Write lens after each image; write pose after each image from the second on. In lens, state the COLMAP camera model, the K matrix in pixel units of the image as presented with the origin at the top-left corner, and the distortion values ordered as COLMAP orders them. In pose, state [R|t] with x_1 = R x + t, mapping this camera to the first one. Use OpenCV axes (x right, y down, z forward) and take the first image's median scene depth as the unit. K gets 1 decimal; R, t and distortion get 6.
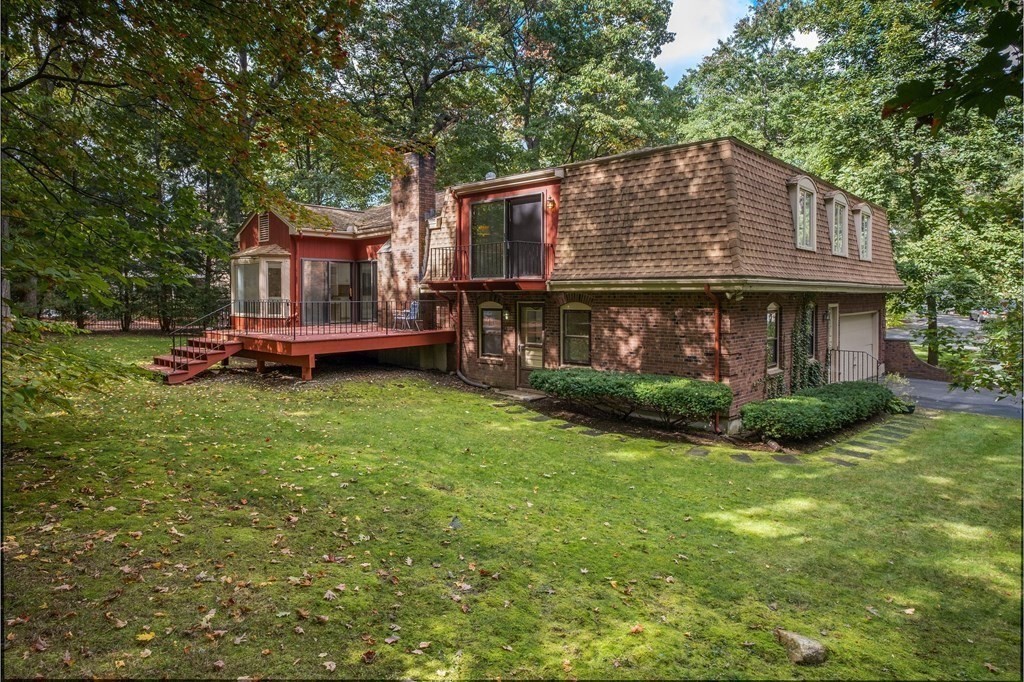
lens RADIAL K [[611.3, 0, 507.1], [0, 611.3, 302.1], [0, 0, 1]] dist [-0.000794, 0.000075]
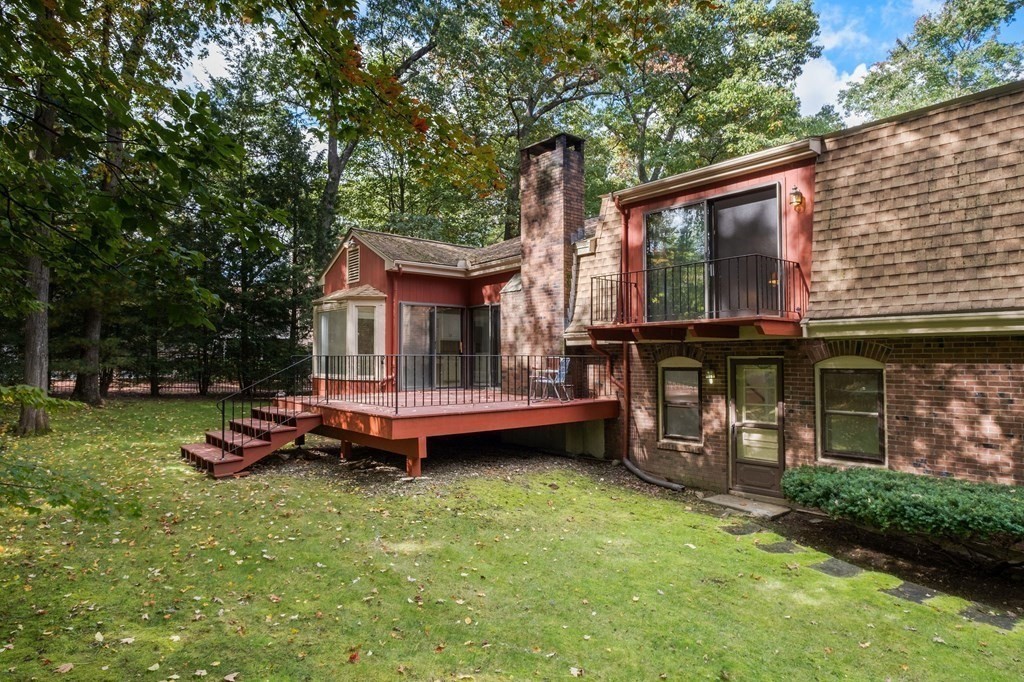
lens RADIAL K [[590.4, 0, 512.0], [0, 590.4, 341.0], [0, 0, 1]] dist [-0.000364, 0.000117]
pose [[0.993152, -0.004077, -0.116758, -0.128494], [-0.000929, 0.999084, -0.042788, 0.009453], [0.116825, 0.042603, 0.992238, 0.328735]]
